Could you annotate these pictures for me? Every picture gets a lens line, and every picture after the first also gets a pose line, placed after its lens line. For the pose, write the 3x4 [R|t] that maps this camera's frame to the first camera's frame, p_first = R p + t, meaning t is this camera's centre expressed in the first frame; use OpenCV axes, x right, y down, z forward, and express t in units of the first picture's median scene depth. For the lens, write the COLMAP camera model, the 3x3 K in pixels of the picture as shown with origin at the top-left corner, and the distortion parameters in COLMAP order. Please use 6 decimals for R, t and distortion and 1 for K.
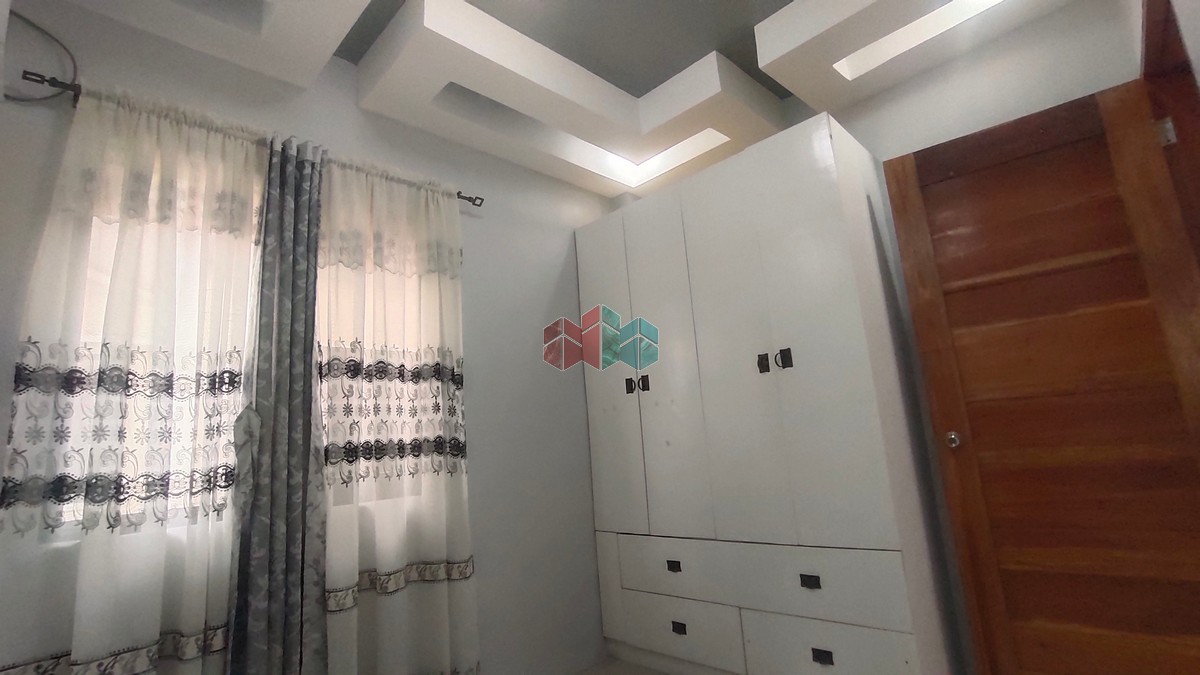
lens RADIAL K [[555.7, 0, 600.3], [0, 555.7, 338.5], [0, 0, 1]] dist [-0.006236, 0.002364]
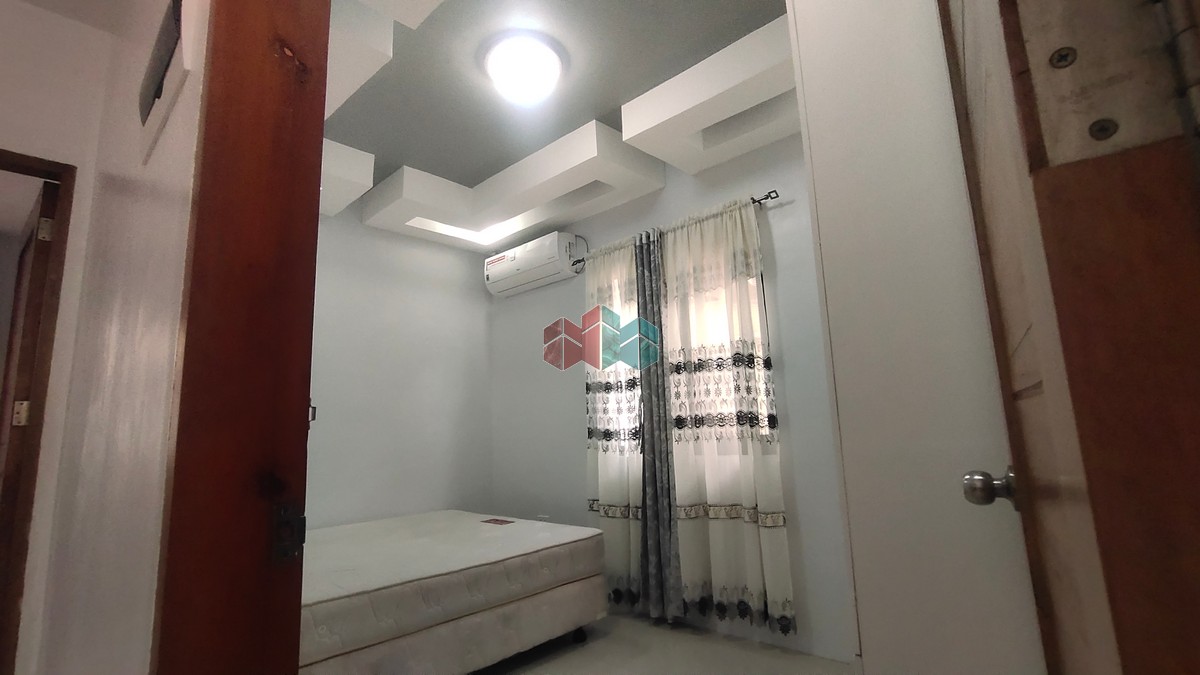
lens RADIAL K [[555.7, 0, 599.6], [0, 555.7, 332.8], [0, 0, 1]] dist [-0.006236, 0.002364]
pose [[0.024416, -0.097086, -0.994976, 1.092712], [0.222155, 0.970915, -0.089287, 0.049473], [0.974706, -0.218859, 0.045274, 0.746991]]
